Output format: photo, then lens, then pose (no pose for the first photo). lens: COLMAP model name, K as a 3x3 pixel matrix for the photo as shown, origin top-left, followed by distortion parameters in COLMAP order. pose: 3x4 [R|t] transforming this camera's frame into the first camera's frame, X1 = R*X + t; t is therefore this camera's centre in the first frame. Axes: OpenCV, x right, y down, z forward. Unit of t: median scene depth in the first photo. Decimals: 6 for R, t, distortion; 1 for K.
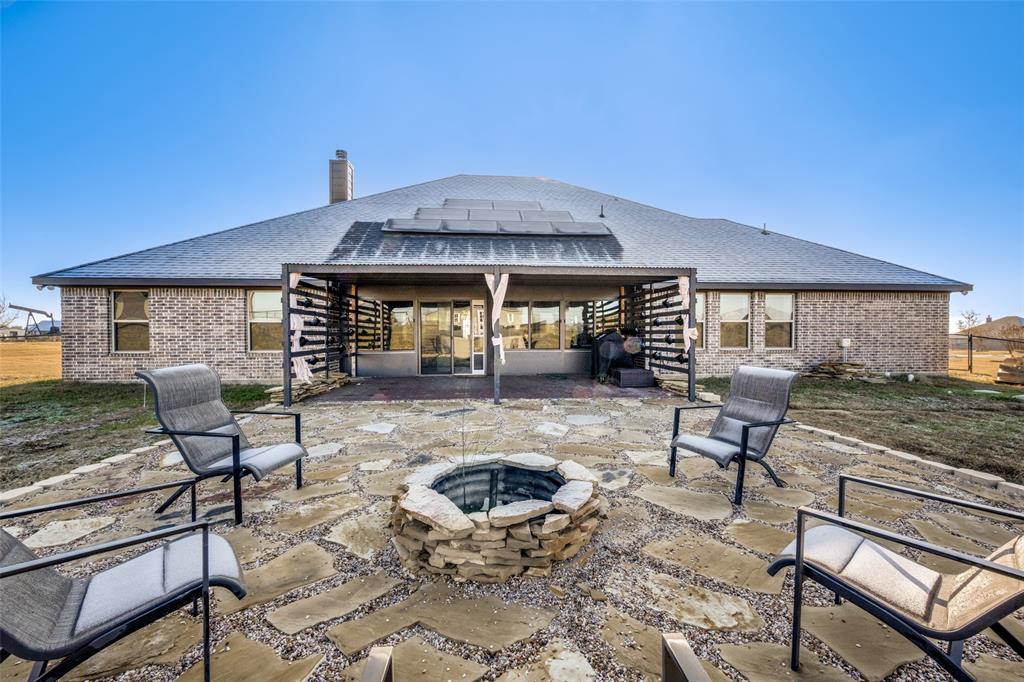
lens RADIAL K [[404.5, 0, 506.6], [0, 404.5, 342.7], [0, 0, 1]] dist [0.001876, 0.000110]
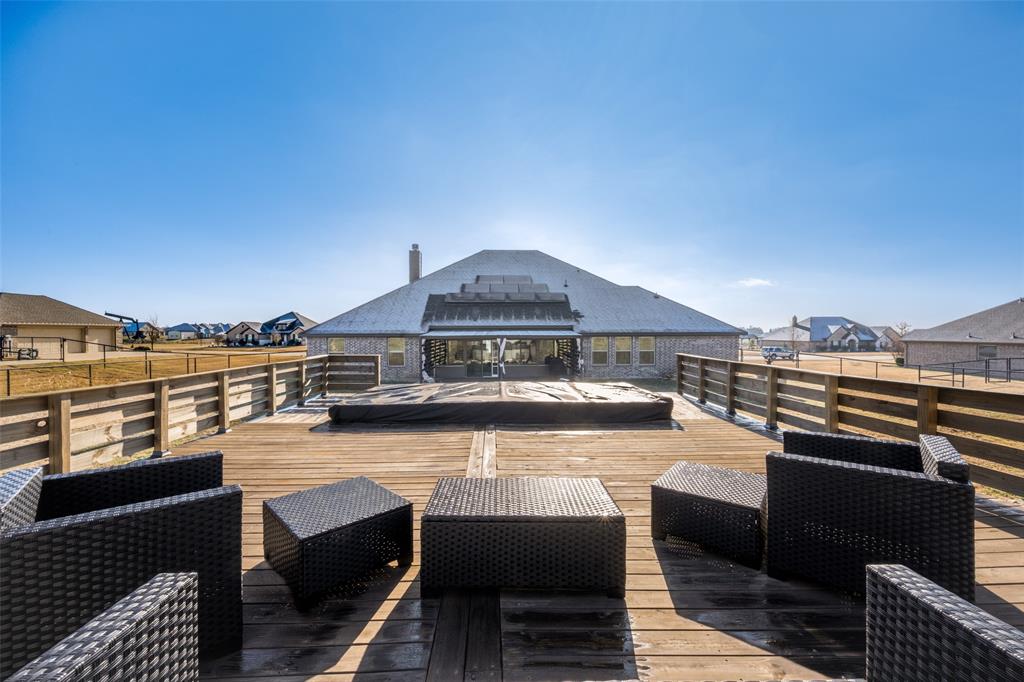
lens RADIAL K [[404.5, 0, 506.6], [0, 404.5, 342.7], [0, 0, 1]] dist [0.001876, 0.000110]
pose [[0.998888, 0.000340, -0.047137, 0.095379], [0.000075, 0.999961, 0.008807, -0.124591], [0.047138, -0.008801, 0.998850, -1.143881]]
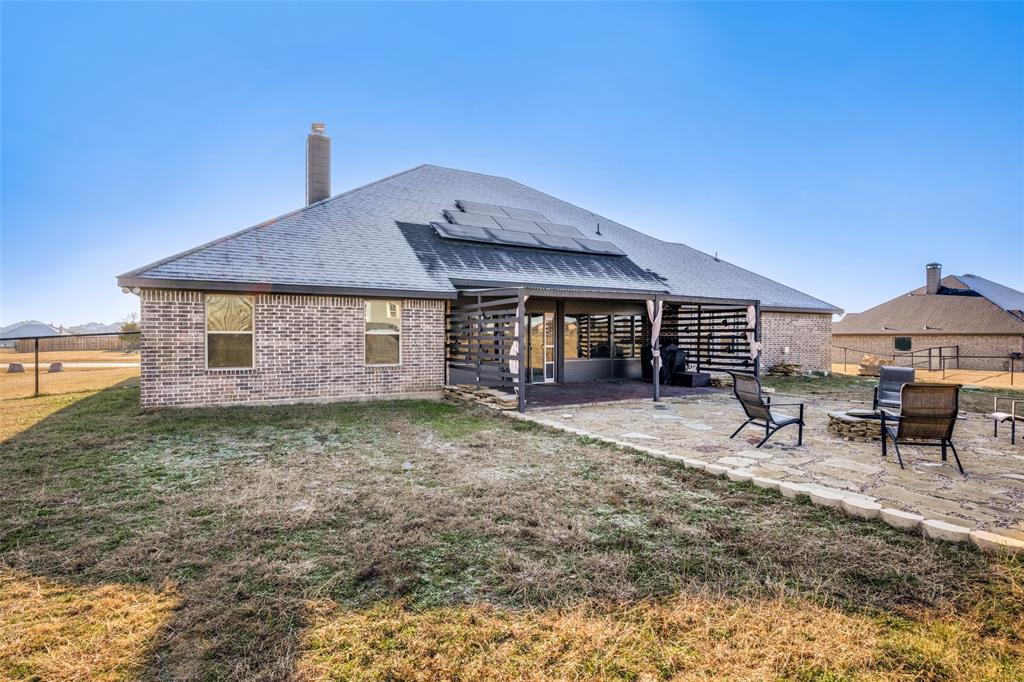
lens RADIAL K [[505.6, 0, 506.5], [0, 505.6, 336.1], [0, 0, 1]] dist [-0.001416, -0.000187]
pose [[0.911739, 0.002356, 0.410764, -0.834928], [0.005733, 0.999813, -0.018460, -0.022607], [-0.410731, 0.019185, 0.911555, -0.195907]]
